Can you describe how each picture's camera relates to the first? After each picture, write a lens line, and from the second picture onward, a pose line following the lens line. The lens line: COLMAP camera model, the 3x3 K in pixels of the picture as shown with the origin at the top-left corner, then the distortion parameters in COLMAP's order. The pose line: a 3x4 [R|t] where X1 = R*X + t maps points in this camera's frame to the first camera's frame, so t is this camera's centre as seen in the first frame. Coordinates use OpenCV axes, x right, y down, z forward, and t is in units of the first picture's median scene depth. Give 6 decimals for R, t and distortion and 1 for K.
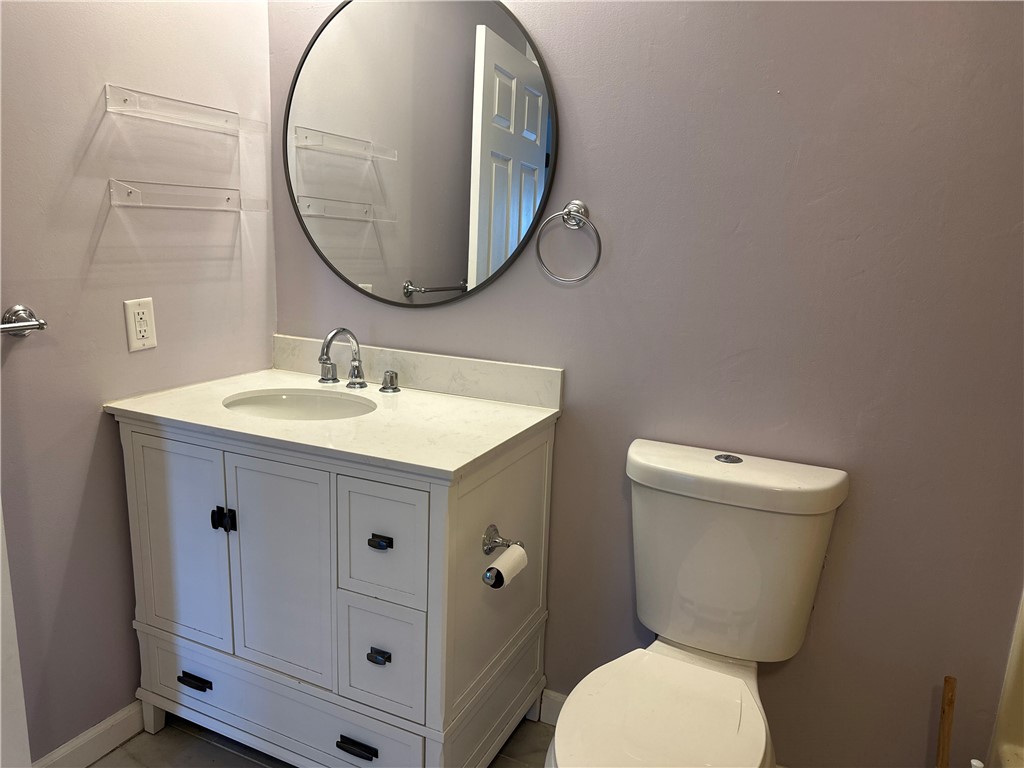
lens RADIAL K [[710.6, 0, 512.0], [0, 710.6, 384.0], [0, 0, 1]] dist [0.048259, -0.065493]
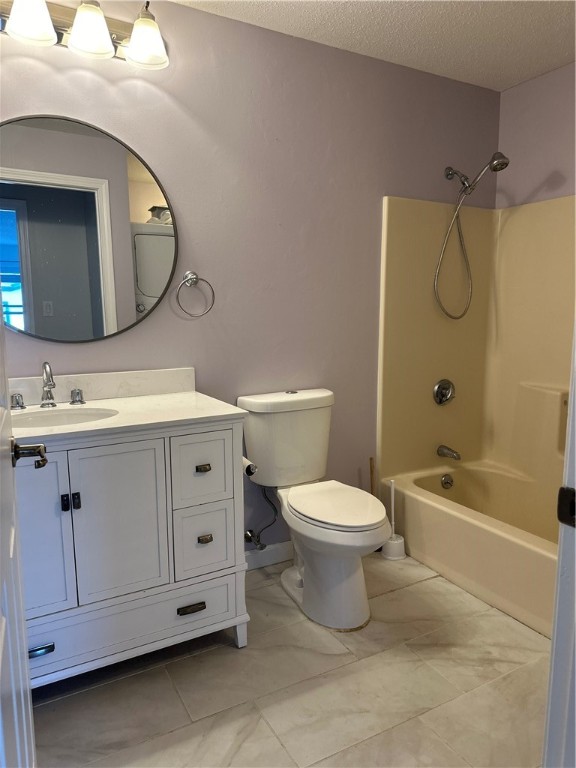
lens RADIAL K [[532.9, 0, 288.0], [0, 532.9, 384.0], [0, 0, 1]] dist [0.048259, -0.065493]
pose [[0.580778, -0.148730, 0.800360, -0.918358], [0.192481, 0.980379, 0.042510, 0.008033], [-0.790979, 0.129365, 0.598011, 0.048899]]
